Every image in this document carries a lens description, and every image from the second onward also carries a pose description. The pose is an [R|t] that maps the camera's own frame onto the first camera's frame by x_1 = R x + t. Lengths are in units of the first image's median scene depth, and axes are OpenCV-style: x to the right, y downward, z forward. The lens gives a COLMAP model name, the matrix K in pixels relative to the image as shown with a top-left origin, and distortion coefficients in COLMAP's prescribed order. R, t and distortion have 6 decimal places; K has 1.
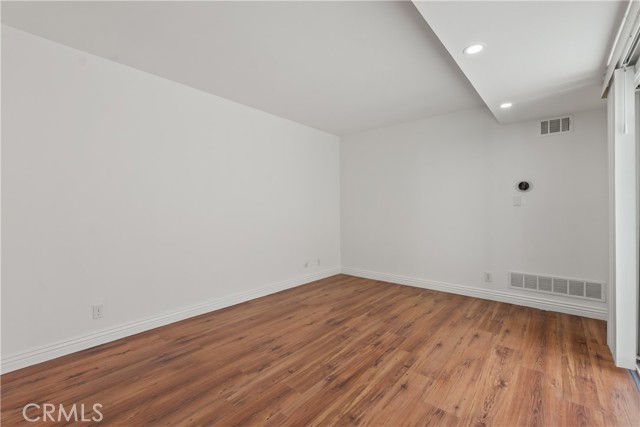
lens RADIAL K [[282.4, 0, 313.2], [0, 282.4, 209.4], [0, 0, 1]] dist [-0.005343, 0.001867]
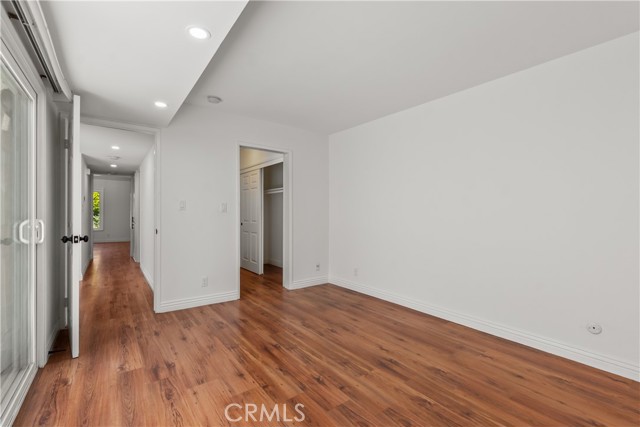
lens RADIAL K [[282.4, 0, 320.5], [0, 282.4, 220.7], [0, 0, 1]] dist [-0.005343, 0.001867]
pose [[-0.211718, 0.027204, -0.976952, 1.000798], [-0.007080, 0.999544, 0.029368, -0.005581], [0.977305, 0.013134, -0.211429, 1.164167]]
